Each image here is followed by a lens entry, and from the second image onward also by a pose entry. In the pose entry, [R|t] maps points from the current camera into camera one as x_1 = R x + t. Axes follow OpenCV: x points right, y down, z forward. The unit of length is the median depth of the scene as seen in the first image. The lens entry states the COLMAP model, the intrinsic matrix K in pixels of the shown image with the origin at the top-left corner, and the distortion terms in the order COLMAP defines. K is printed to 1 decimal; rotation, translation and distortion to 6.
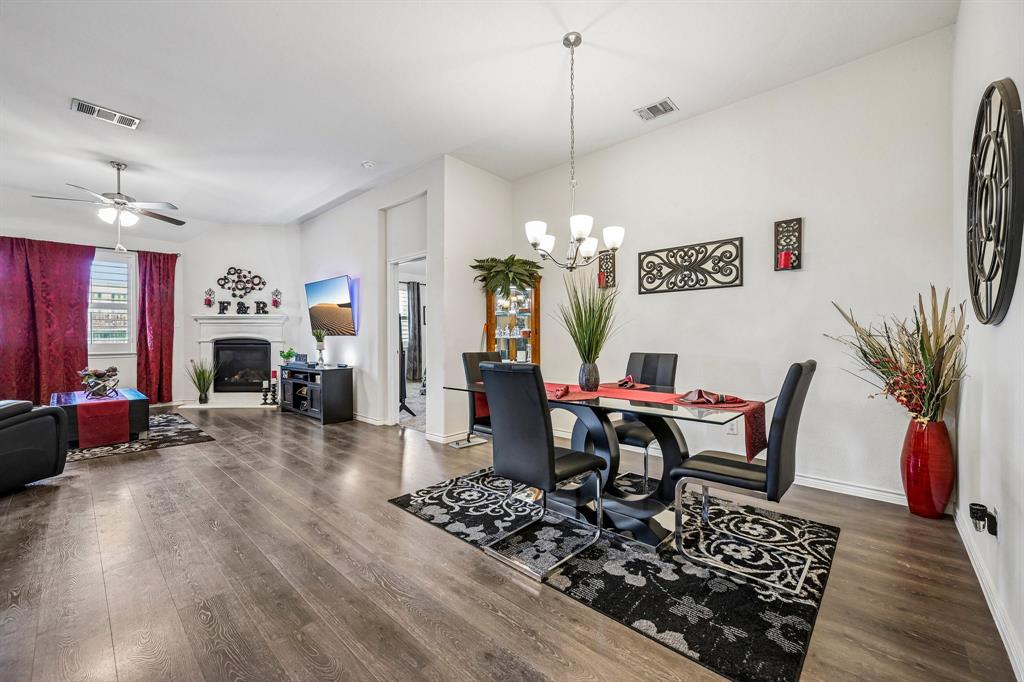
lens RADIAL K [[408.8, 0, 512.0], [0, 408.8, 341.0], [0, 0, 1]] dist [-0.000921, -0.000137]
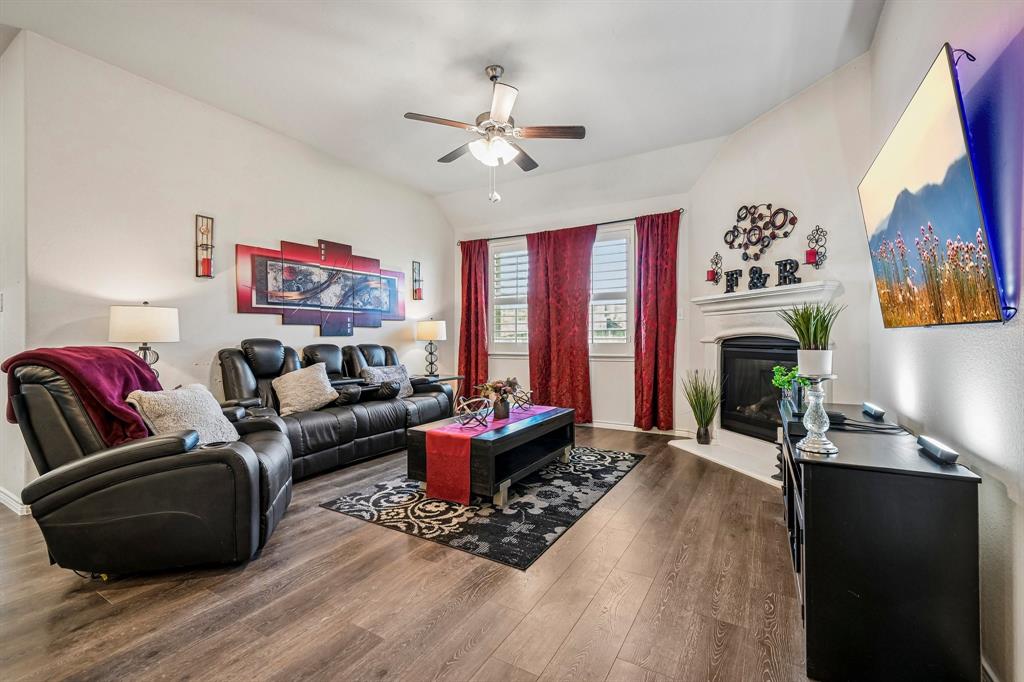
lens RADIAL K [[440.0, 0, 512.2], [0, 440.0, 336.1], [0, 0, 1]] dist [0.000028, 0.000017]
pose [[0.215202, -0.003538, -0.976563, -0.175398], [-0.004013, 0.999982, -0.004507, -0.002262], [0.976561, 0.004889, 0.215184, 0.570632]]
